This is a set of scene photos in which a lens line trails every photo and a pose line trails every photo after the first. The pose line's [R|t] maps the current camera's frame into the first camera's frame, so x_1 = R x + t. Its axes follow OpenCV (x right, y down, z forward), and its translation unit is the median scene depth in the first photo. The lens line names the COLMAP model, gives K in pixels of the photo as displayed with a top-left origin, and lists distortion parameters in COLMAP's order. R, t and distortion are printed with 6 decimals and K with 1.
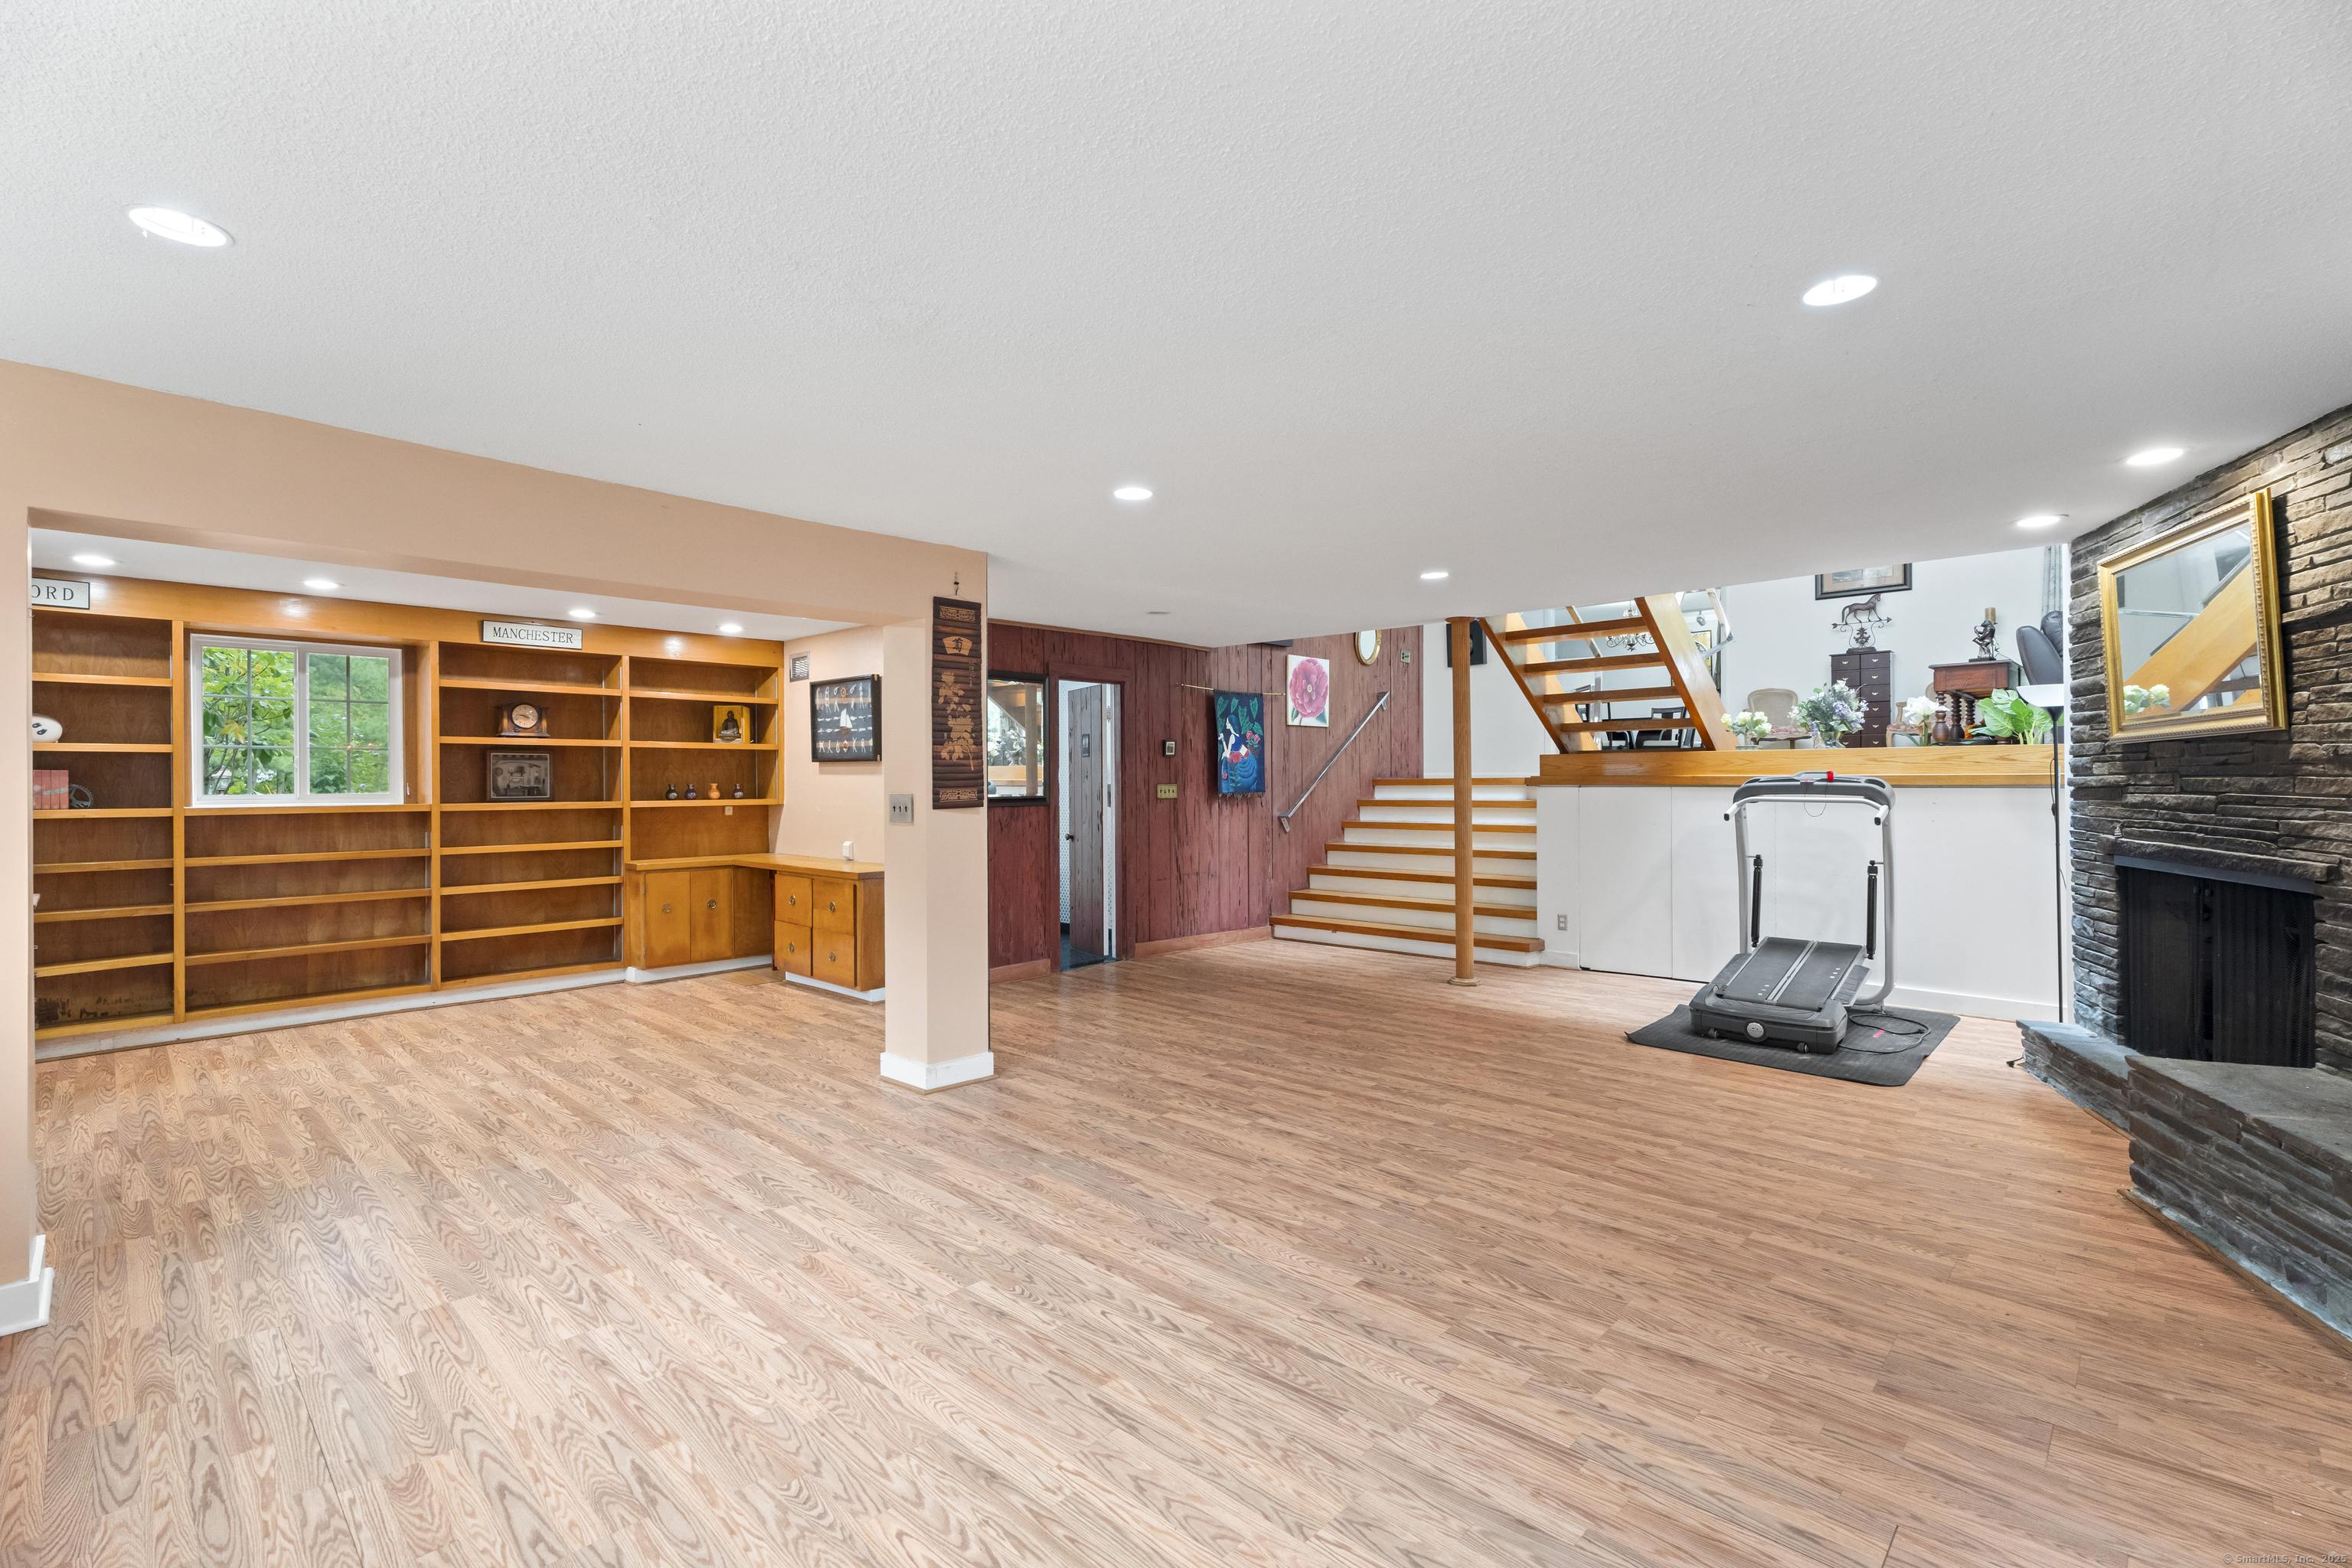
lens RADIAL K [[1042.7, 0, 1174.4], [0, 1042.7, 781.1], [0, 0, 1]] dist [-0.001617, 0.003192]
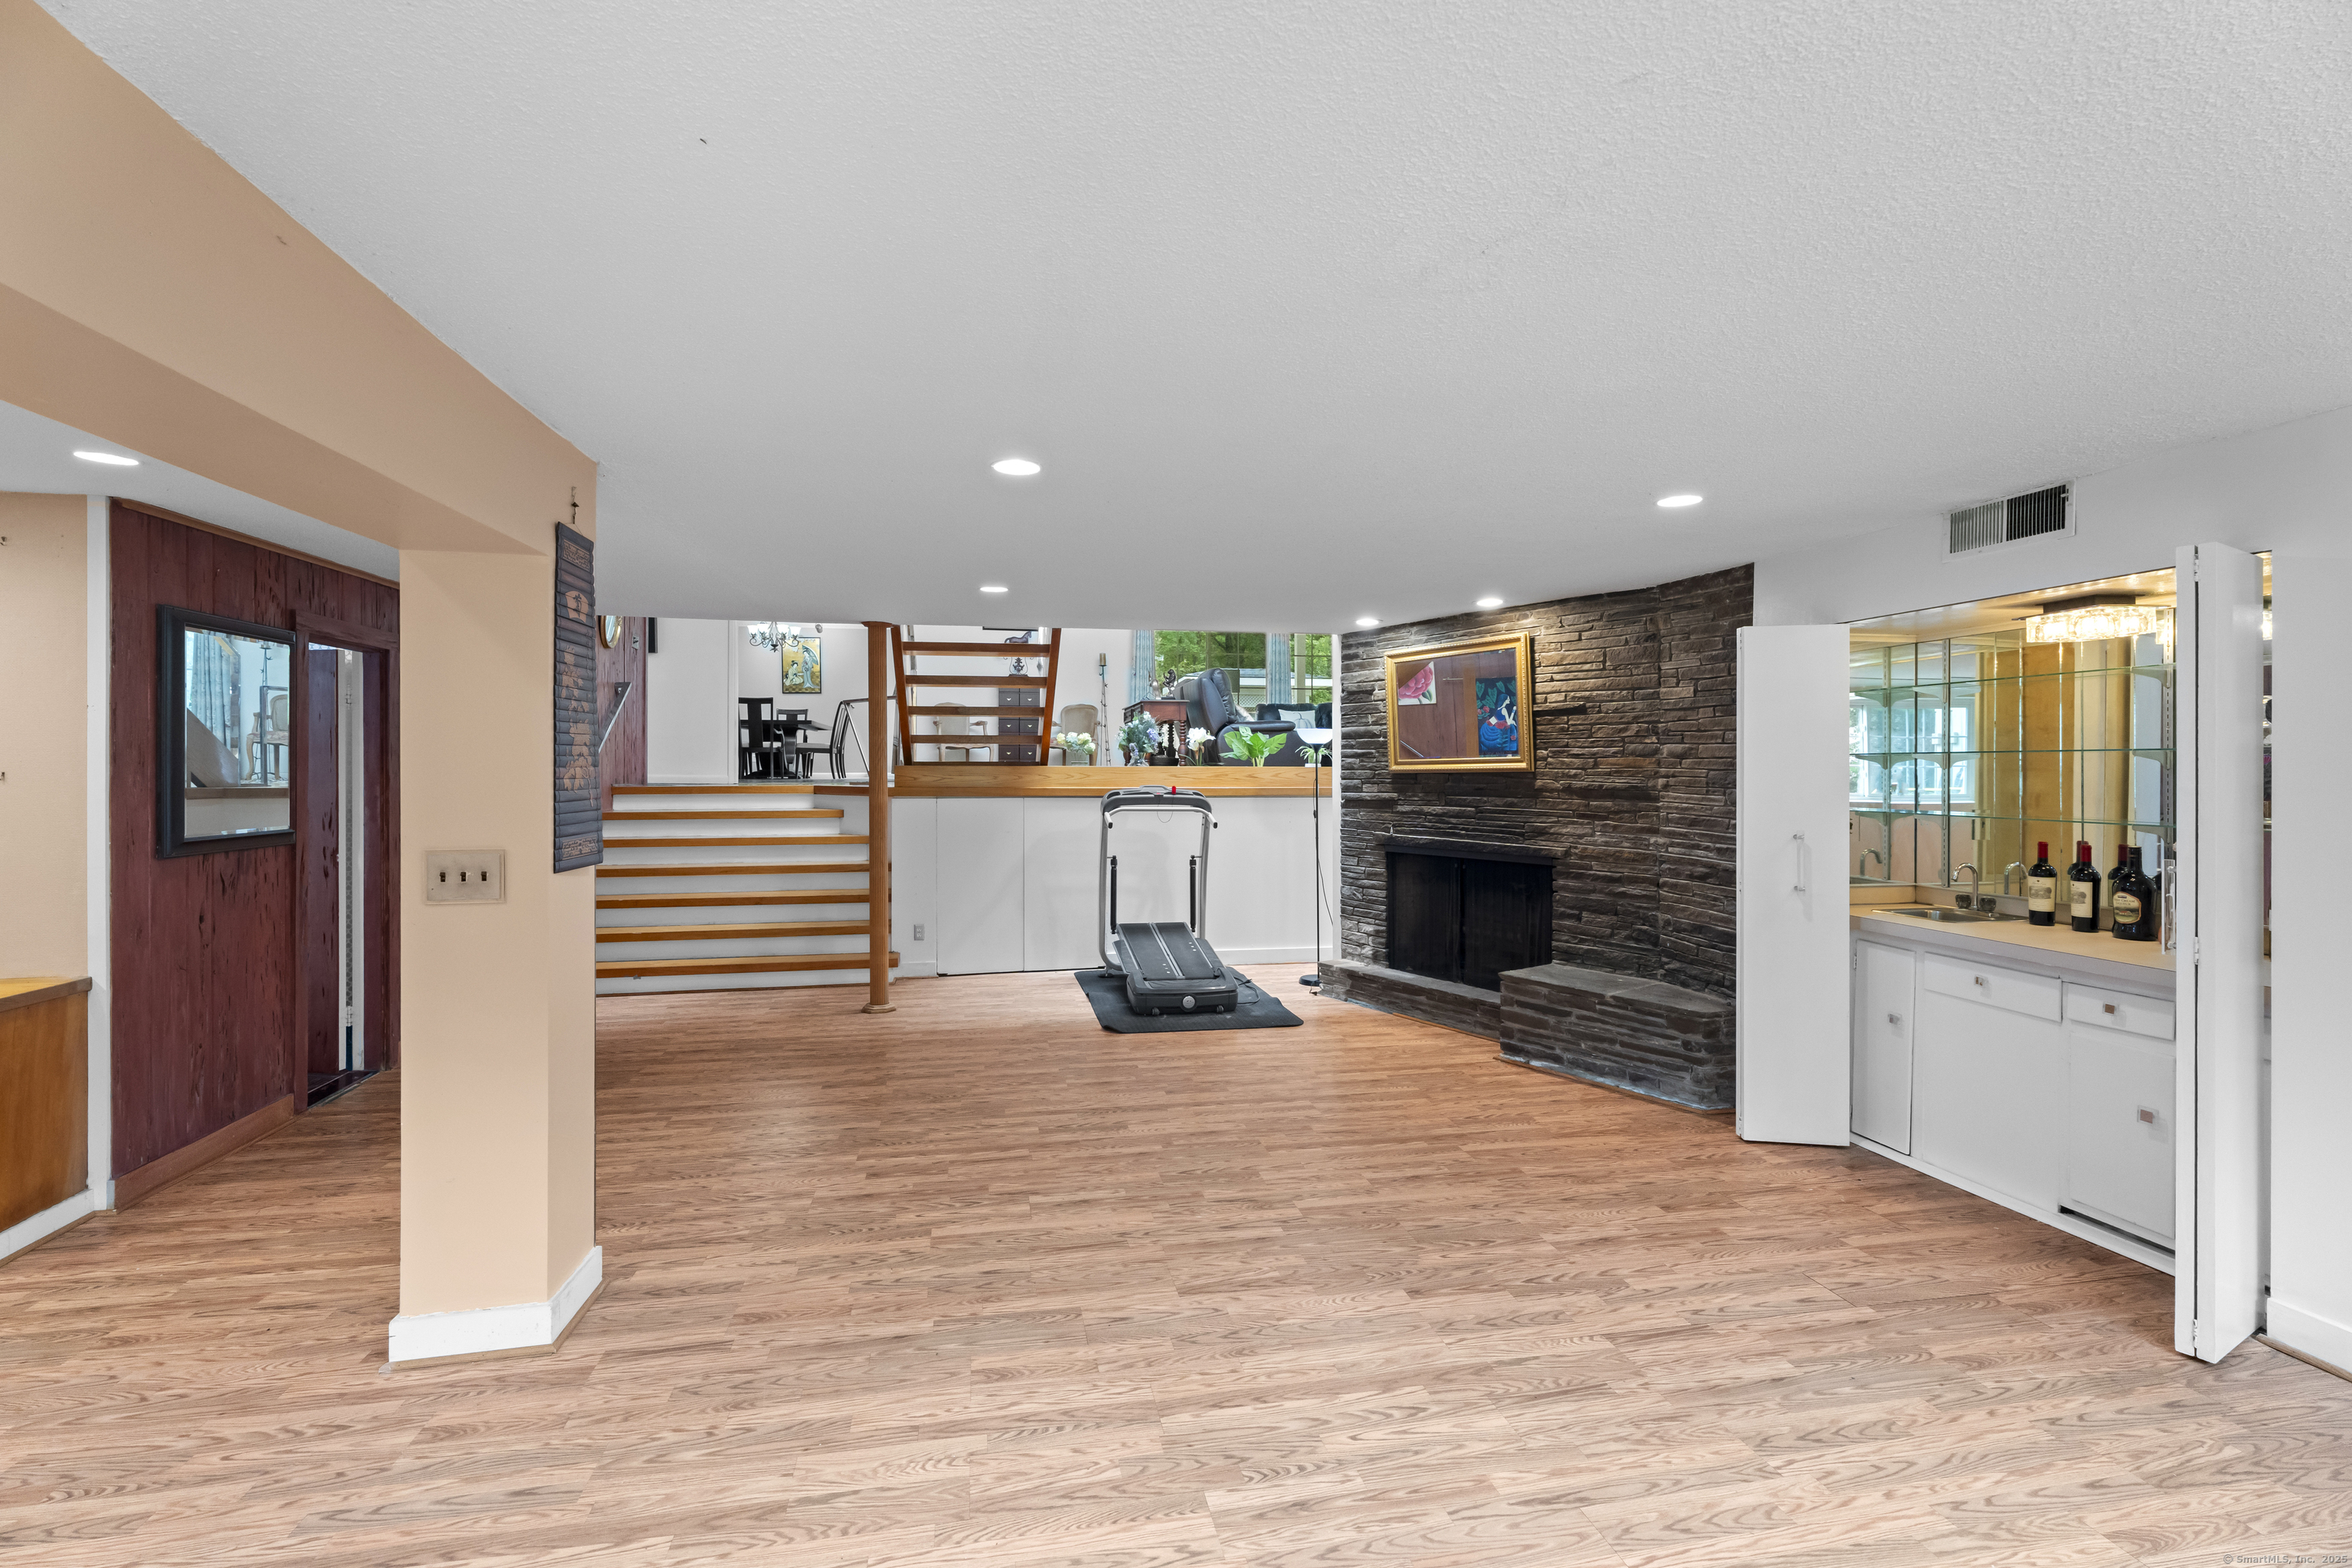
lens RADIAL K [[1042.7, 0, 1169.3], [0, 1042.7, 772.3], [0, 0, 1]] dist [-0.001617, 0.003192]
pose [[0.577169, 0.002693, 0.816620, -0.594137], [-0.003691, 0.999993, -0.000689, -0.037434], [-0.816616, -0.002617, 0.577175, 0.414085]]
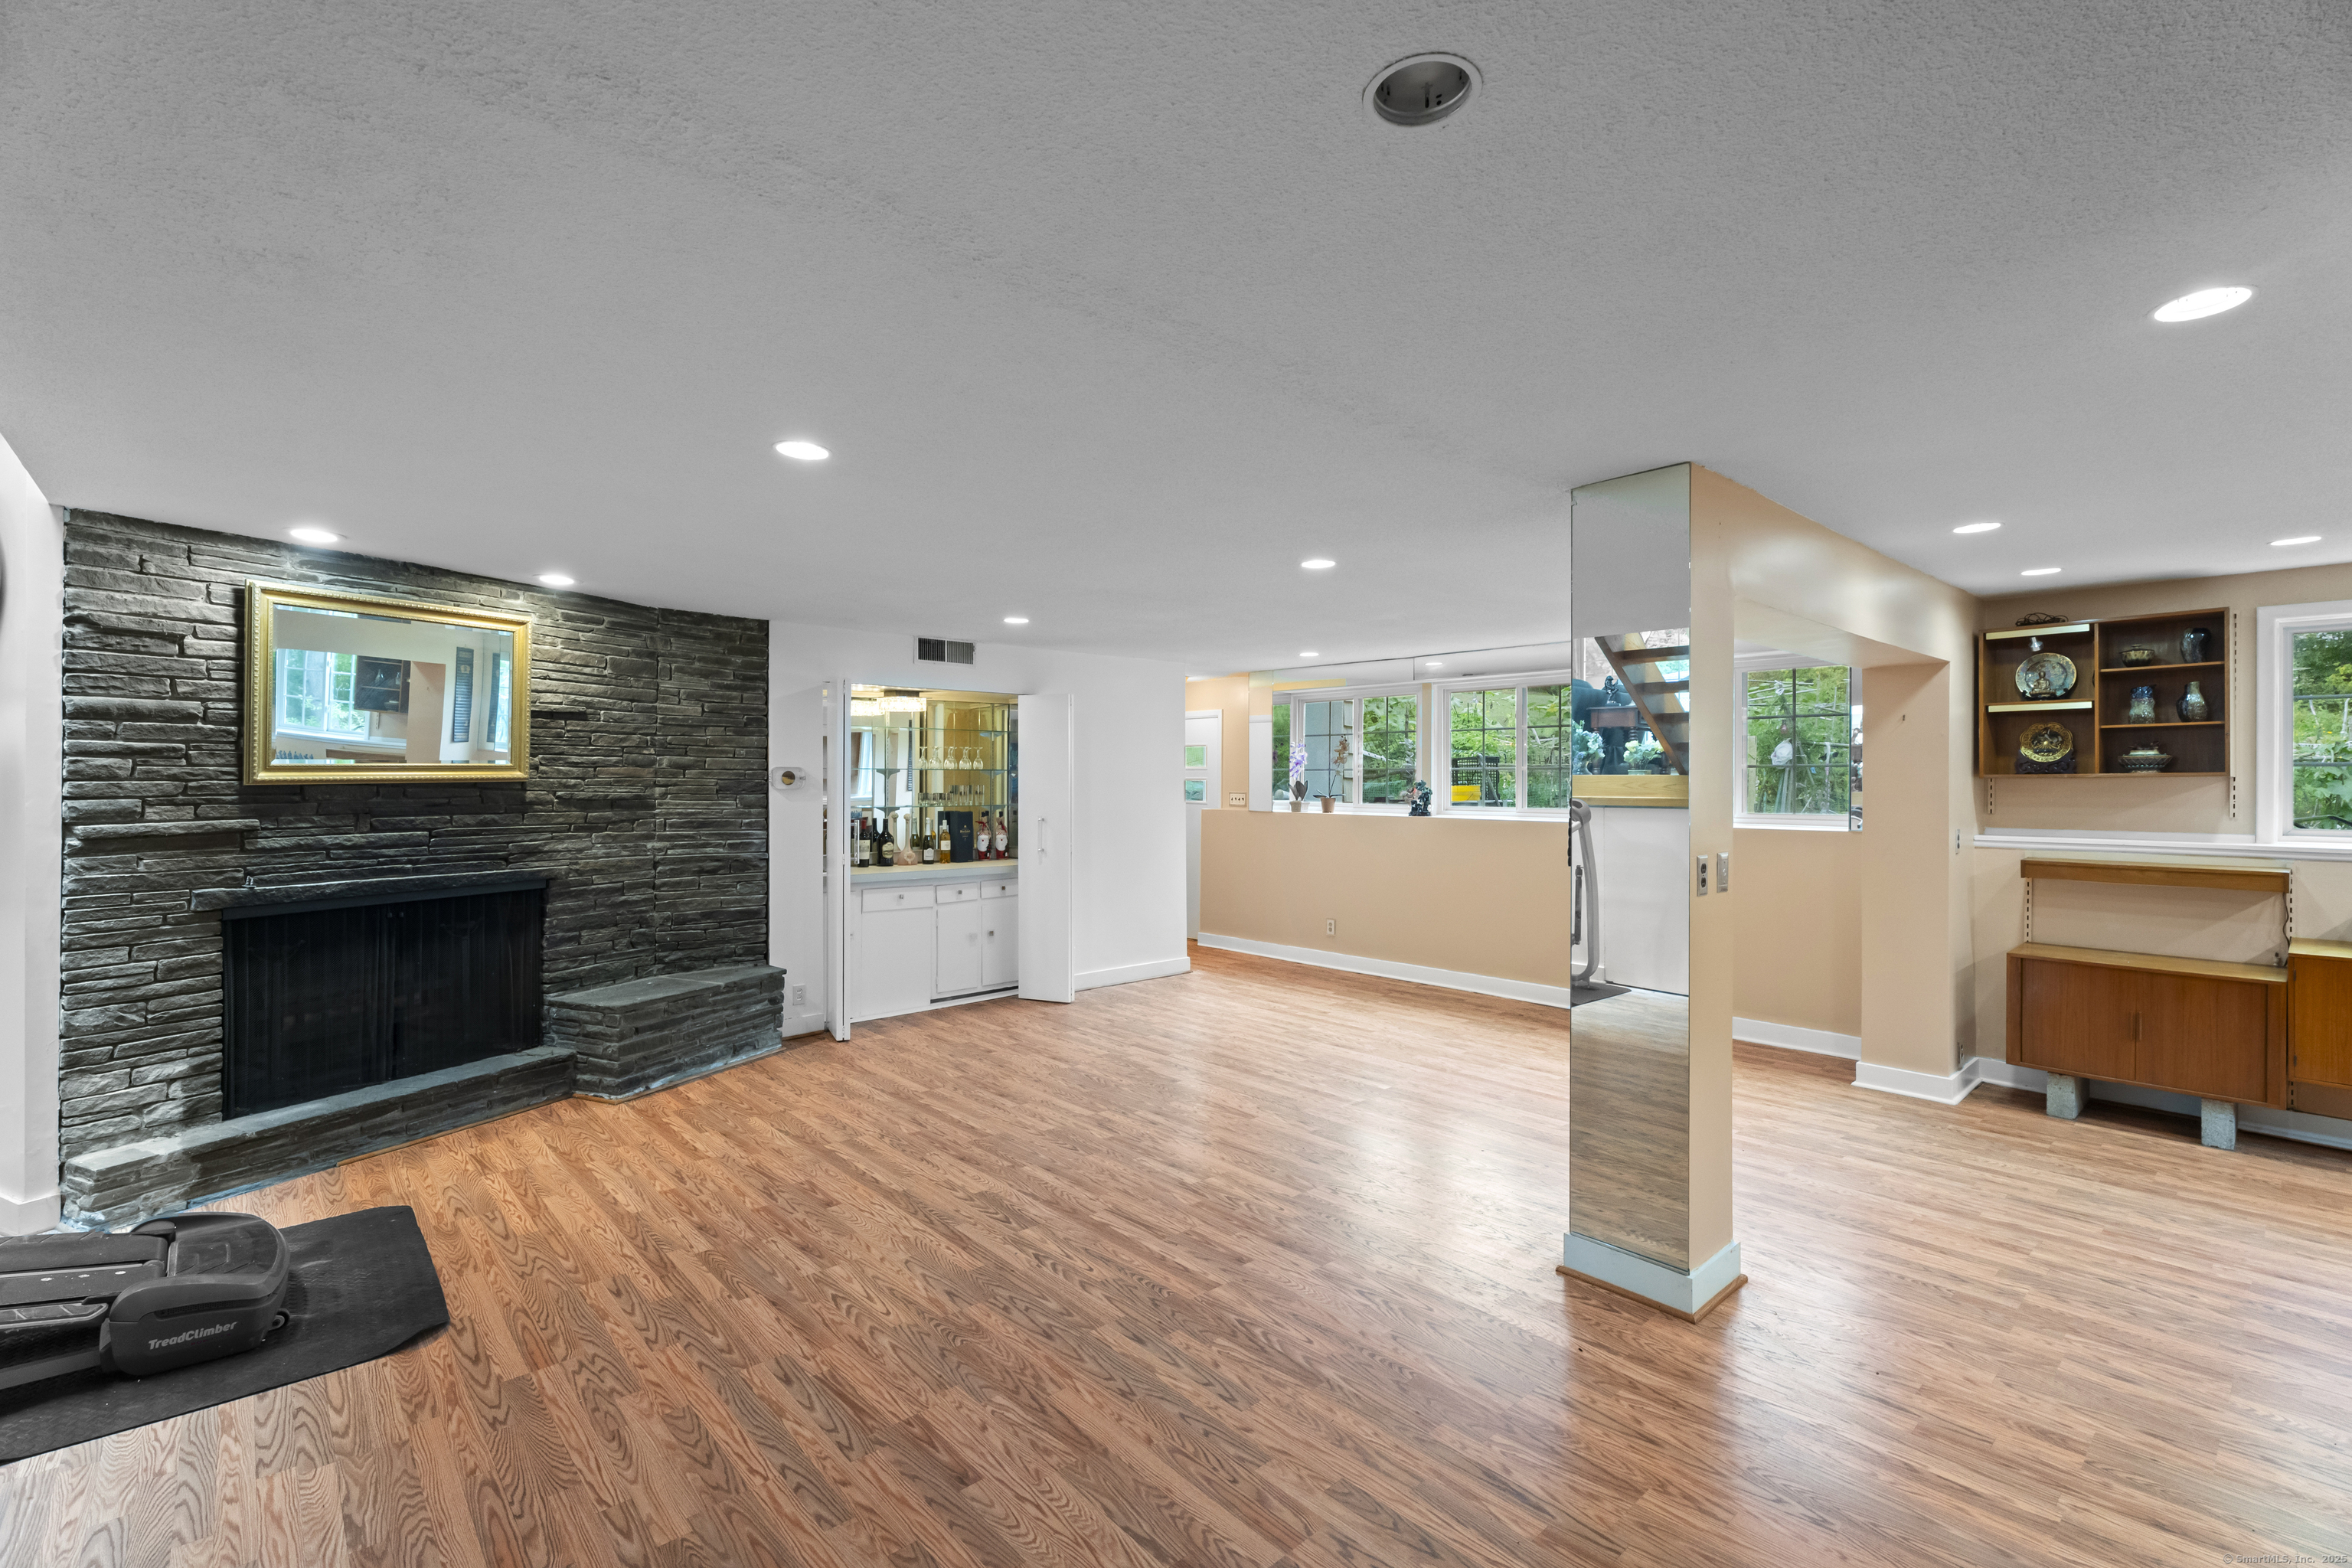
lens RADIAL K [[1042.7, 0, 1173.2], [0, 1042.7, 782.0], [0, 0, 1]] dist [-0.001617, 0.003192]
pose [[-0.997224, 0.003863, 0.074364, 0.032205], [0.003950, 0.999992, 0.001031, -0.038949], [-0.074359, 0.001322, -0.997231, 2.021602]]
